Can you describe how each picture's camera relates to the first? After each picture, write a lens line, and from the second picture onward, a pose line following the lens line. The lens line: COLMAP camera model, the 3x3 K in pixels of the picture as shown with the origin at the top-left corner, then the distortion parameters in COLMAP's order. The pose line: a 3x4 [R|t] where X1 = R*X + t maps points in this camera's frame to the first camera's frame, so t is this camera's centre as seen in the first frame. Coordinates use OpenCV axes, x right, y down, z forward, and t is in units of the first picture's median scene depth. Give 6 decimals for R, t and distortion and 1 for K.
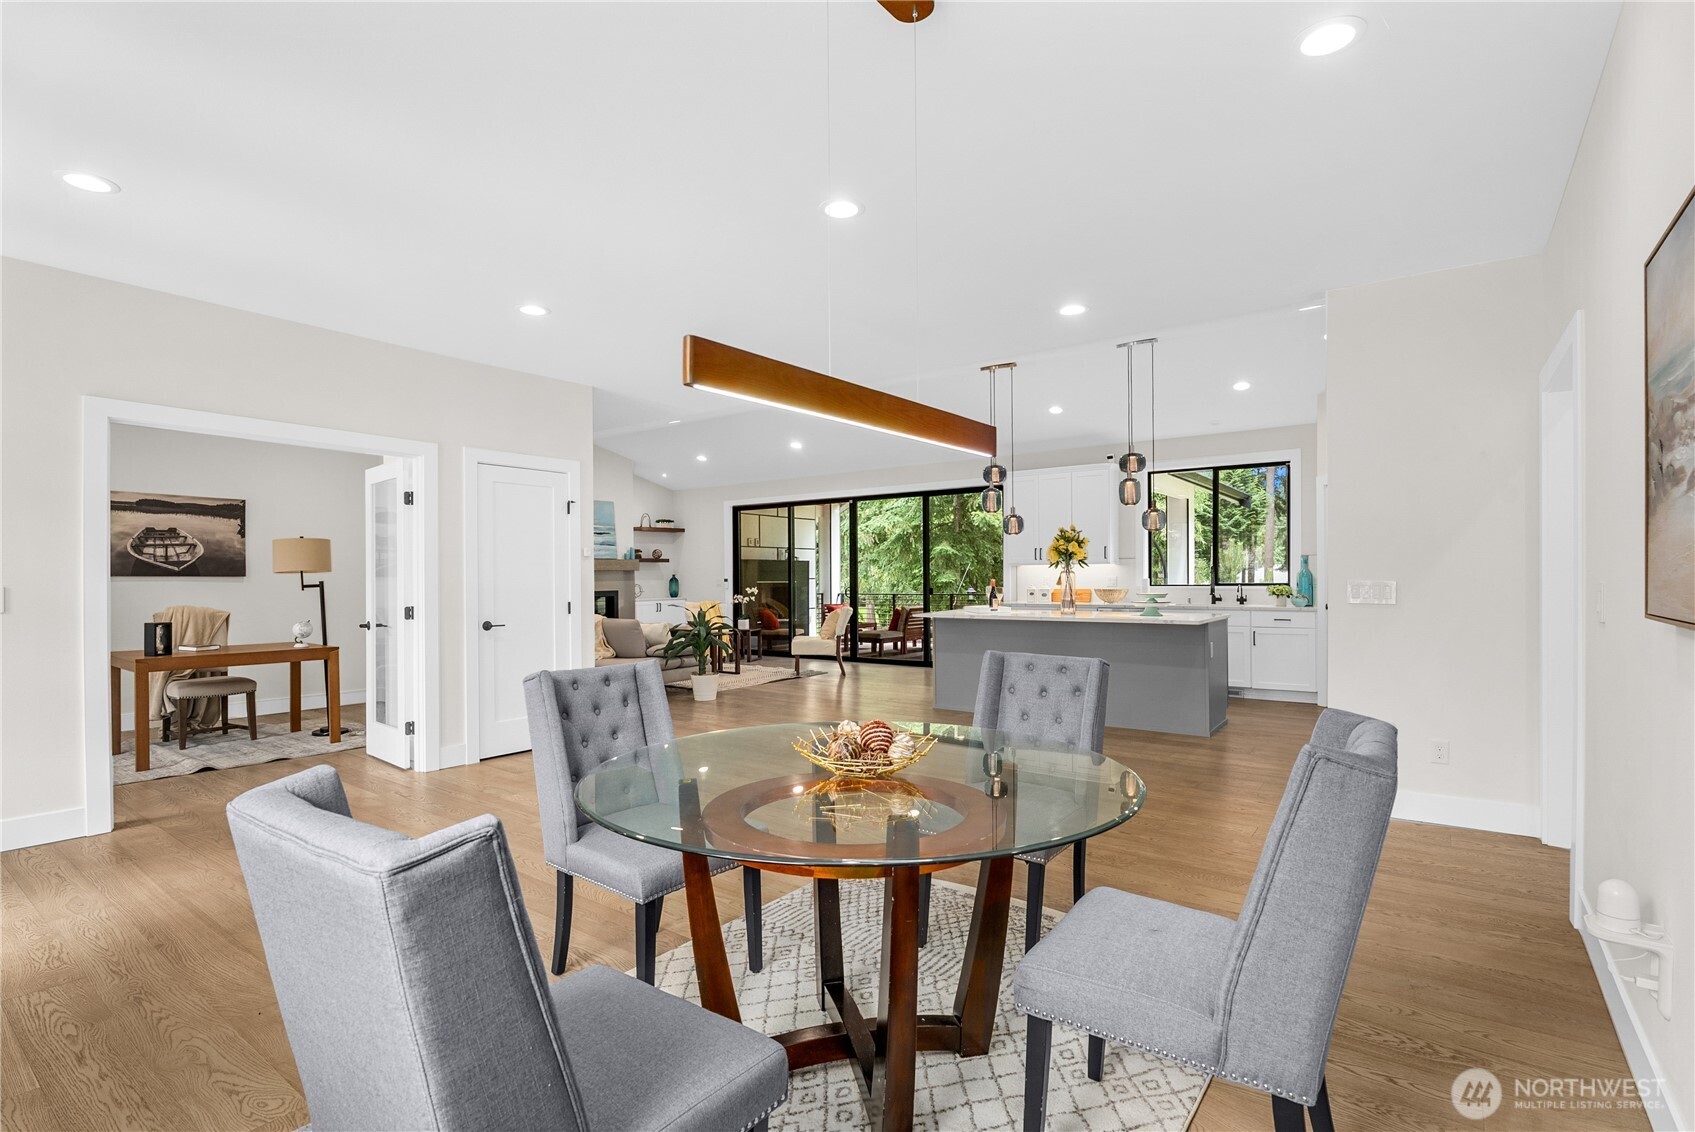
lens RADIAL K [[794.5, 0, 851.6], [0, 794.5, 573.7], [0, 0, 1]] dist [-0.011364, -0.000190]
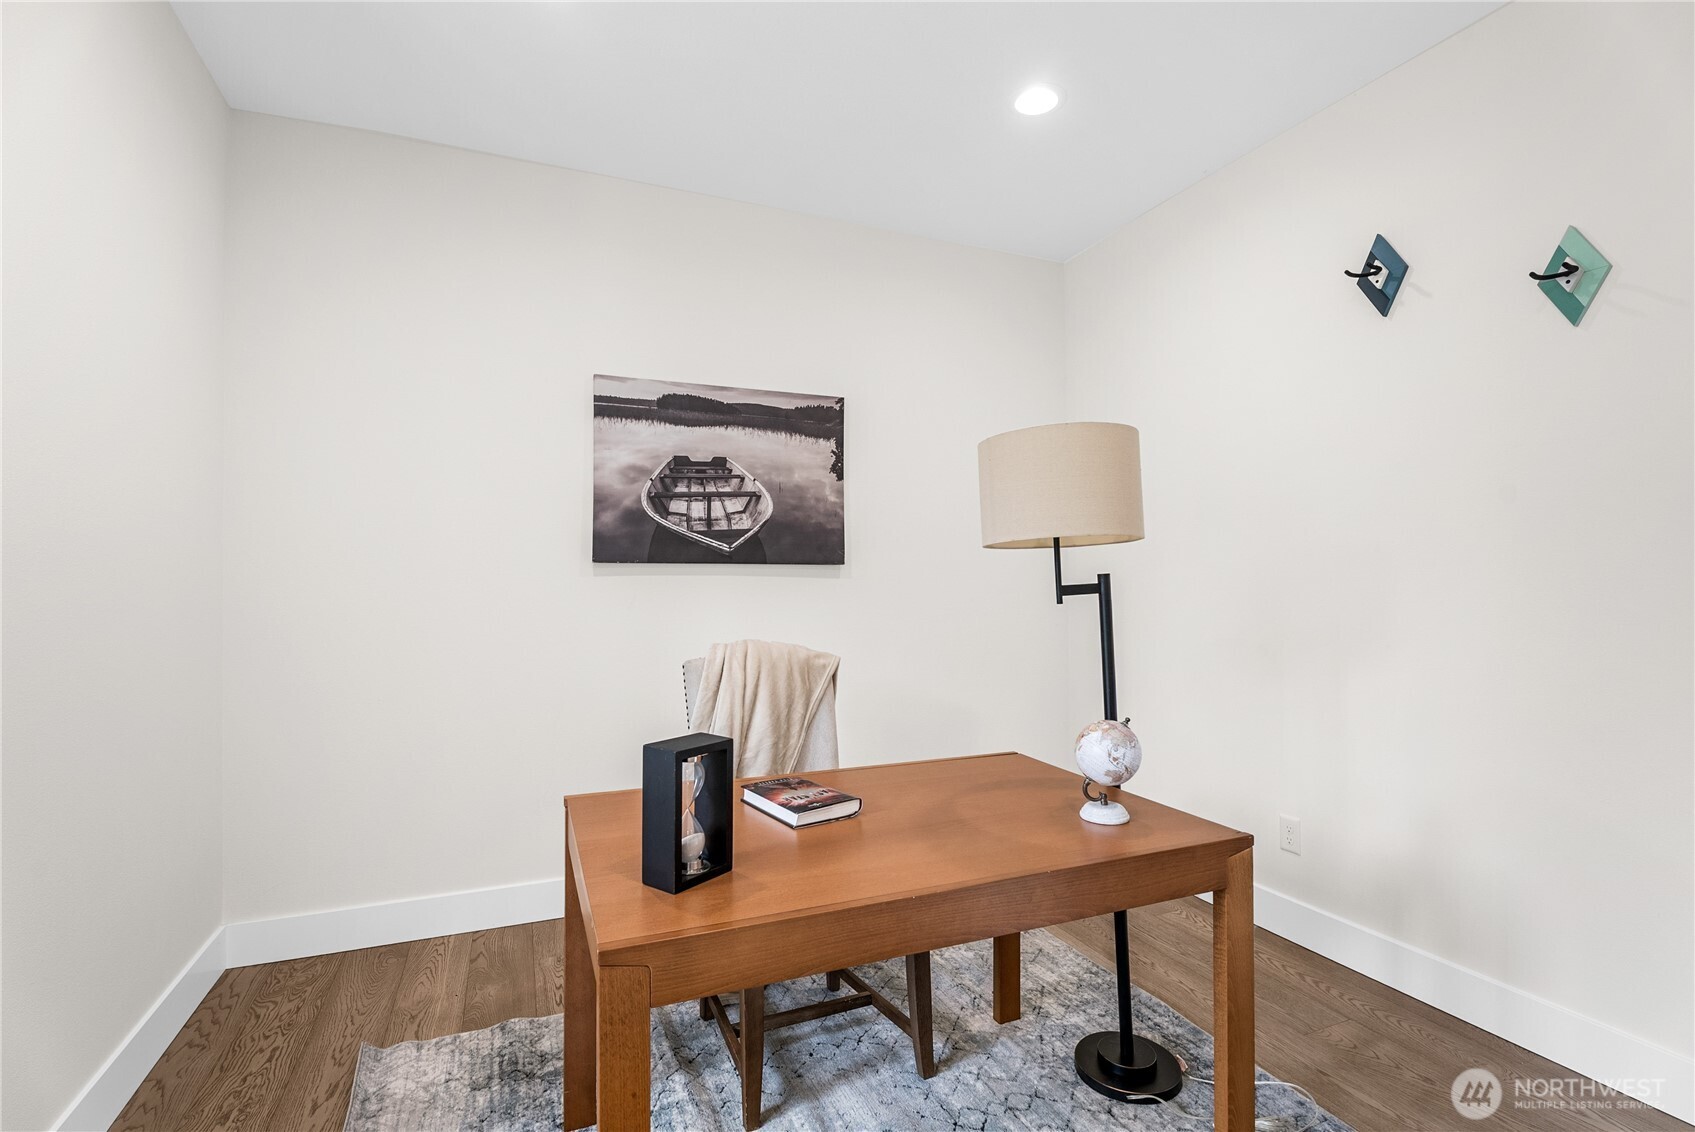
lens RADIAL K [[794.5, 0, 851.6], [0, 794.5, 573.7], [0, 0, 1]] dist [-0.011364, -0.000190]
pose [[0.861588, 0.001035, -0.507607, -0.566766], [-0.001111, 0.999999, 0.000154, 0.008920], [0.507606, 0.000432, 0.861589, 0.647284]]
